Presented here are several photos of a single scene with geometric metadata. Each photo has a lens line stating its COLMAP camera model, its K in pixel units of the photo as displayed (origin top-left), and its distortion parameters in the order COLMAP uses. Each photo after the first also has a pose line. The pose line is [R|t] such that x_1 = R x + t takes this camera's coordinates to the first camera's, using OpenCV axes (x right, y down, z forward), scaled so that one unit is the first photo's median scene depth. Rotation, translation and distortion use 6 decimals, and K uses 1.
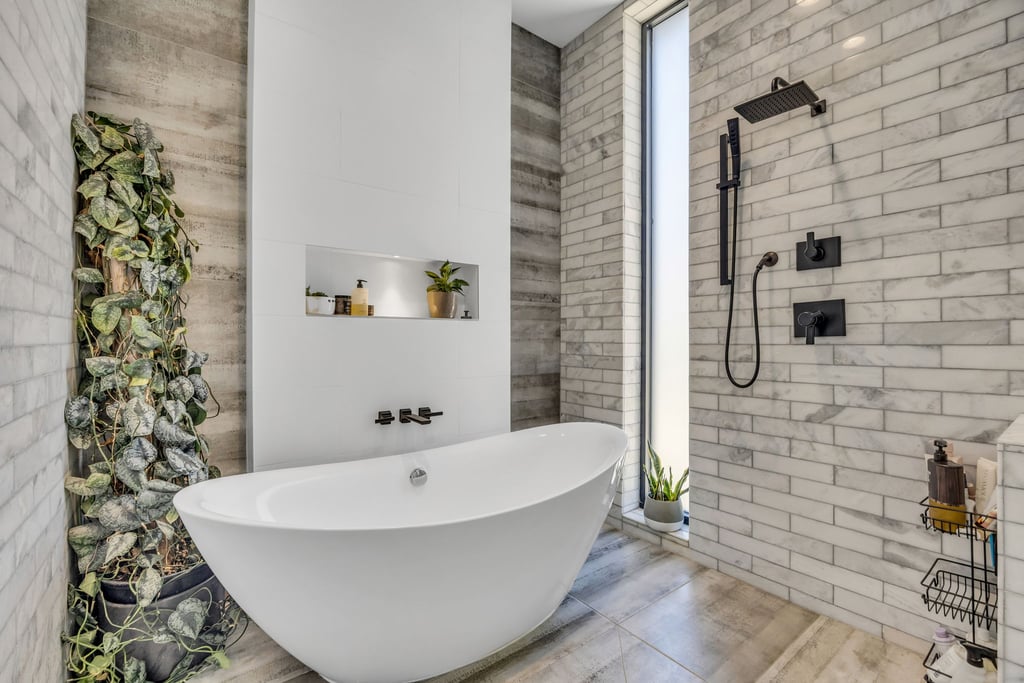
lens RADIAL K [[467.4, 0, 512.0], [0, 467.4, 341.5], [0, 0, 1]] dist [-0.020556, 0.000041]
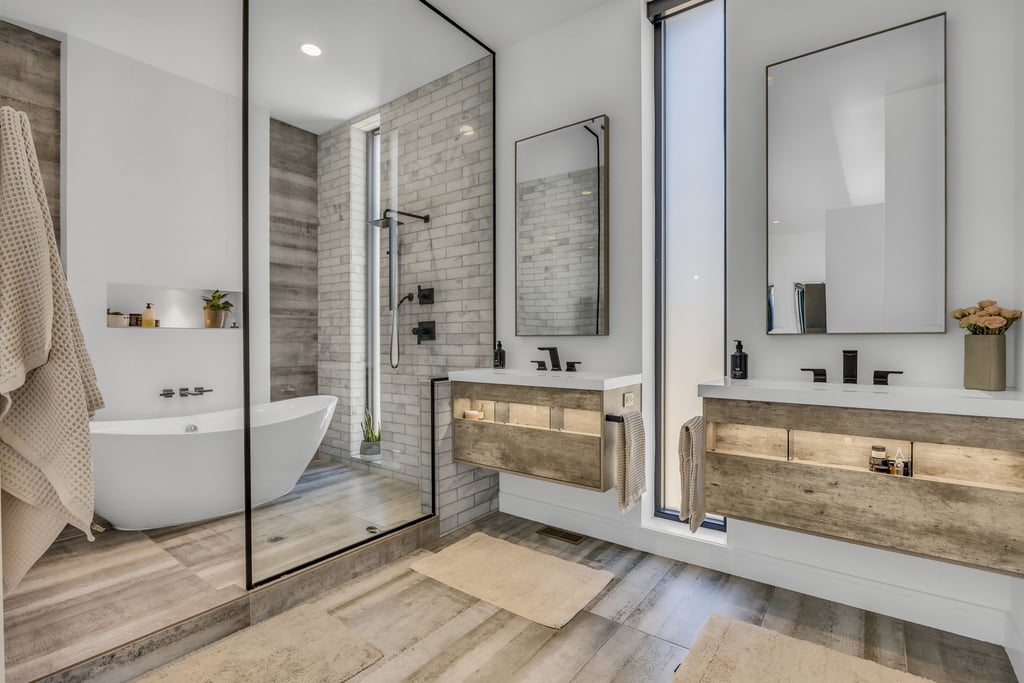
lens RADIAL K [[501.6, 0, 512.0], [0, 501.6, 341.5], [0, 0, 1]] dist [-0.001220, -0.000458]
pose [[0.963052, -0.003315, 0.269294, 0.293194], [0.003429, 0.999994, 0.000046, -0.002725], [-0.269293, 0.000879, 0.963058, -0.700529]]
